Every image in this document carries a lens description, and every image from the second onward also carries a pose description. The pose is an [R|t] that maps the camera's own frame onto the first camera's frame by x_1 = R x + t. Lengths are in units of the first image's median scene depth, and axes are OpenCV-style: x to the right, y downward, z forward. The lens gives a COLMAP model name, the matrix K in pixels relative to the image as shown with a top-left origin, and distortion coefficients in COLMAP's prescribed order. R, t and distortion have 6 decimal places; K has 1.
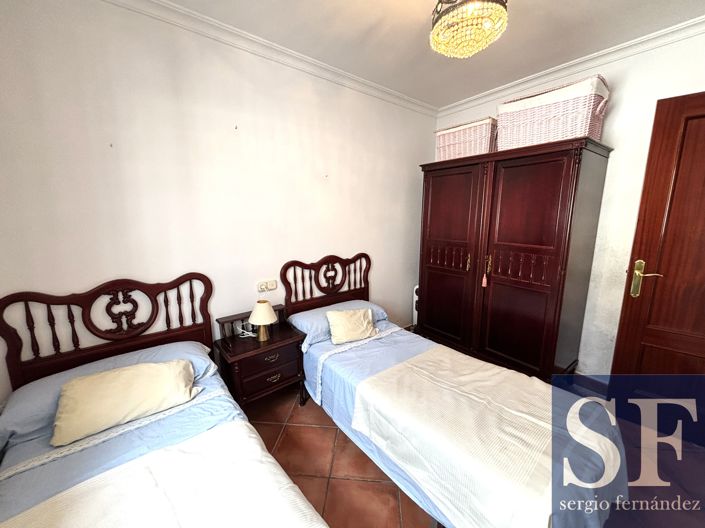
lens RADIAL K [[289.2, 0, 354.7], [0, 289.2, 254.6], [0, 0, 1]] dist [0.091022, -0.000196]
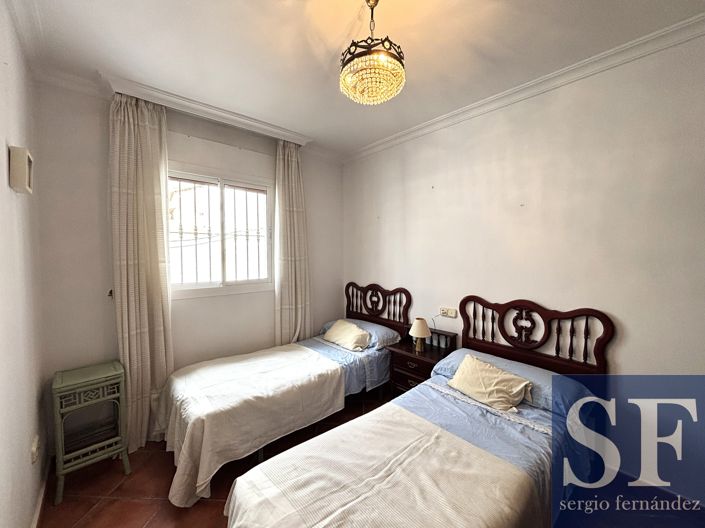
lens RADIAL K [[277.6, 0, 352.5], [0, 277.6, 264.0], [0, 0, 1]] dist [-0.007508, -0.000387]
pose [[0.080582, 0.061124, -0.994872, 0.701848], [-0.122426, 0.991167, 0.050980, -0.086825], [0.989201, 0.117690, 0.087353, 0.489194]]
